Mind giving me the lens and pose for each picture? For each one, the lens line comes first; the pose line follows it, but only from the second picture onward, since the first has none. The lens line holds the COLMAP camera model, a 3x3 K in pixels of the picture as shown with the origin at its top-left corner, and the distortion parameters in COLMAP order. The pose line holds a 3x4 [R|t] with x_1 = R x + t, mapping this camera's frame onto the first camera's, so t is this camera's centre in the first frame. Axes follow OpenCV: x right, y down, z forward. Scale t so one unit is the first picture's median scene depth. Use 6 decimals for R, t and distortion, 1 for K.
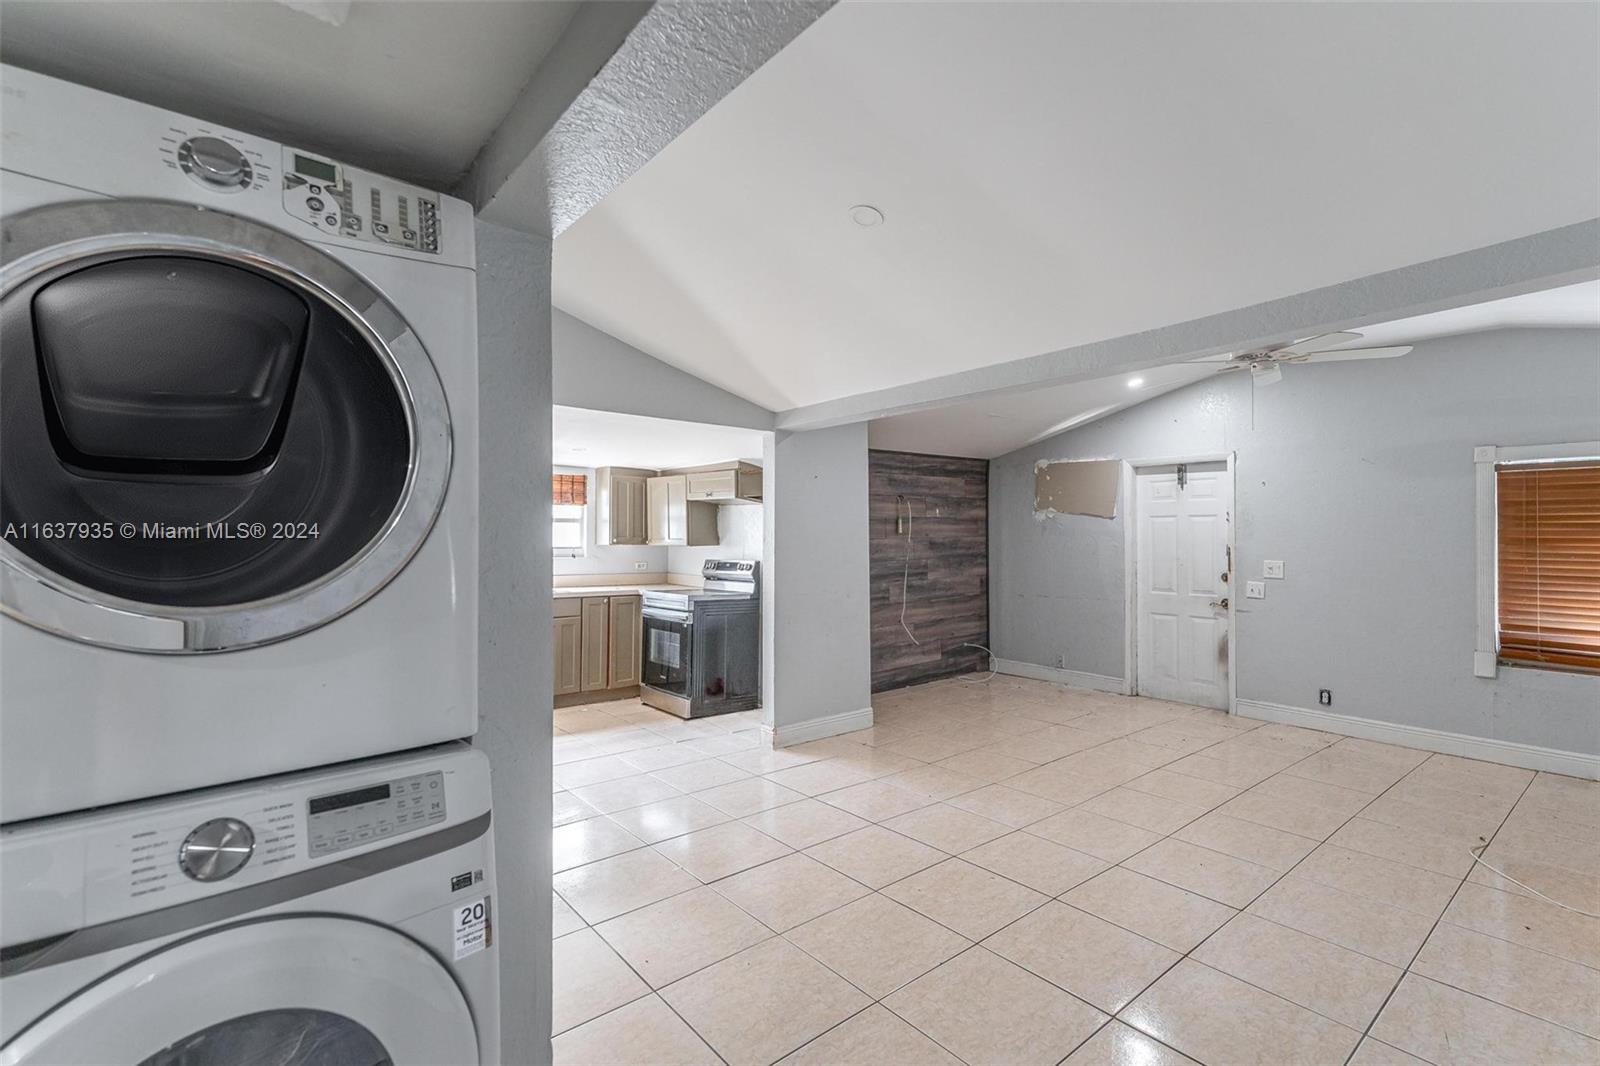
lens RADIAL K [[715.9, 0, 800.9], [0, 715.9, 523.3], [0, 0, 1]] dist [0.000955, 0.000007]
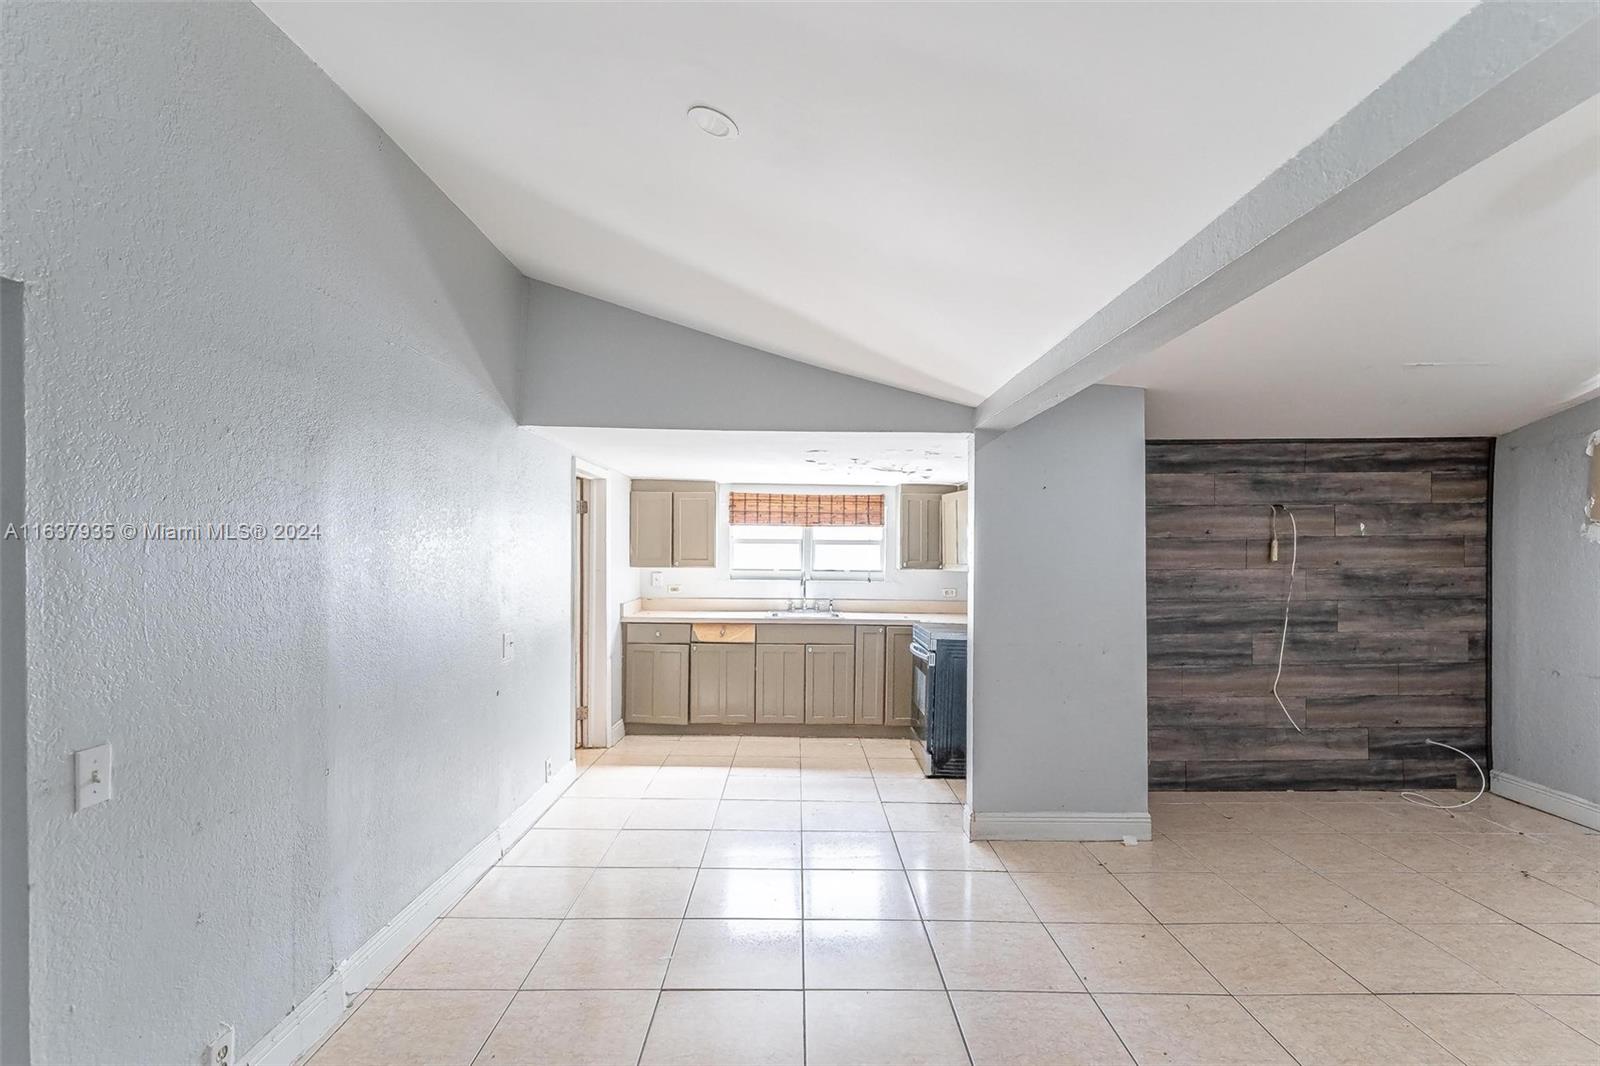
lens RADIAL K [[733.1, 0, 801.6], [0, 733.1, 551.6], [0, 0, 1]] dist [0.001209, 0.000142]
pose [[0.775336, 0.006417, -0.631516, 0.219881], [0.006740, 0.999807, 0.018433, -0.010250], [0.631513, -0.018548, 0.775143, 0.181015]]
